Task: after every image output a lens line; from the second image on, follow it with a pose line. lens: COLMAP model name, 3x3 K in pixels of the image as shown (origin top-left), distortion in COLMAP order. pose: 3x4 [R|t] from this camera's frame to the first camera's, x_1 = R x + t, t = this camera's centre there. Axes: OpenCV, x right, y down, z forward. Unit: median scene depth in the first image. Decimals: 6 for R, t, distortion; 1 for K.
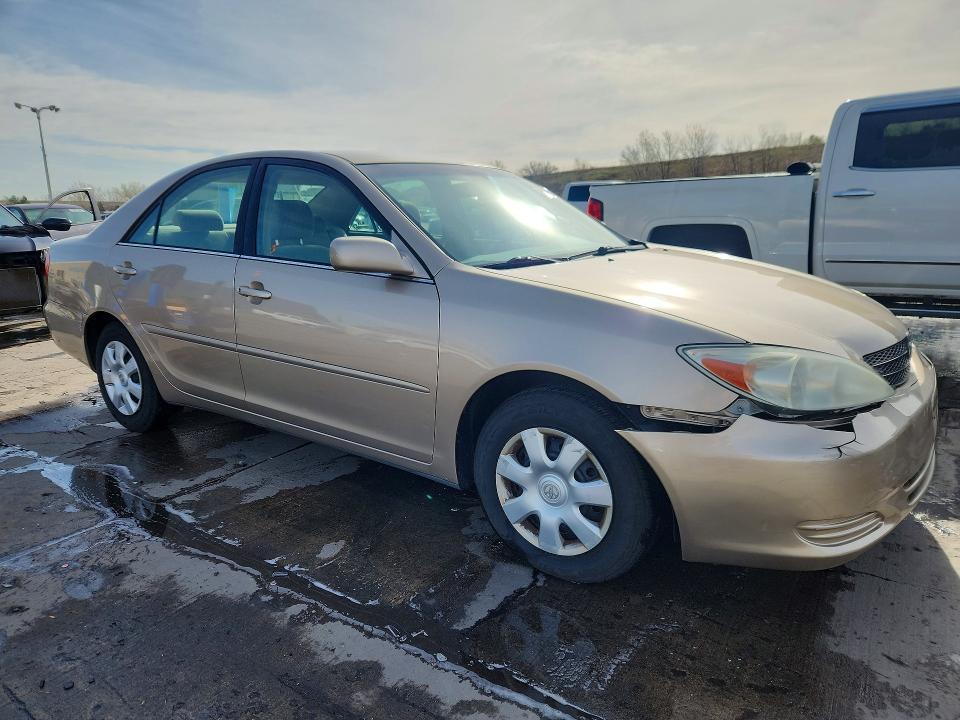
lens RADIAL K [[661.8, 0, 480.0], [0, 661.8, 360.0], [0, 0, 1]] dist [-0.006225, -0.000991]
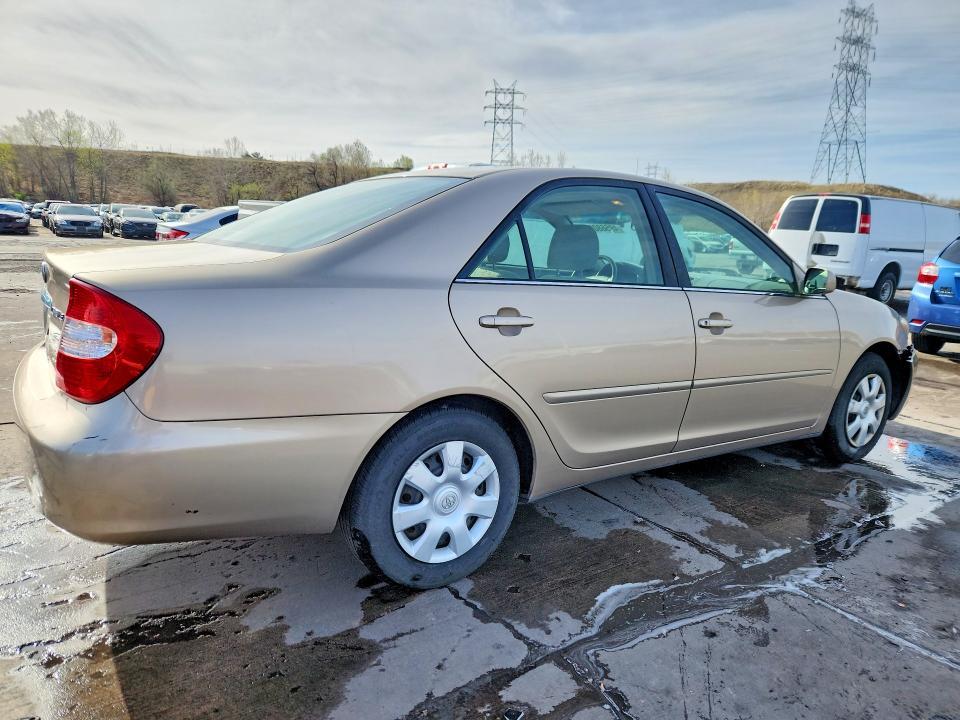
lens RADIAL K [[661.8, 0, 480.0], [0, 661.8, 360.0], [0, 0, 1]] dist [-0.006225, -0.000991]
pose [[0.360478, -0.147184, 0.921082, -1.301857], [0.163543, 0.982149, 0.092938, -0.184361], [-0.918319, 0.117134, 0.378114, 0.886785]]
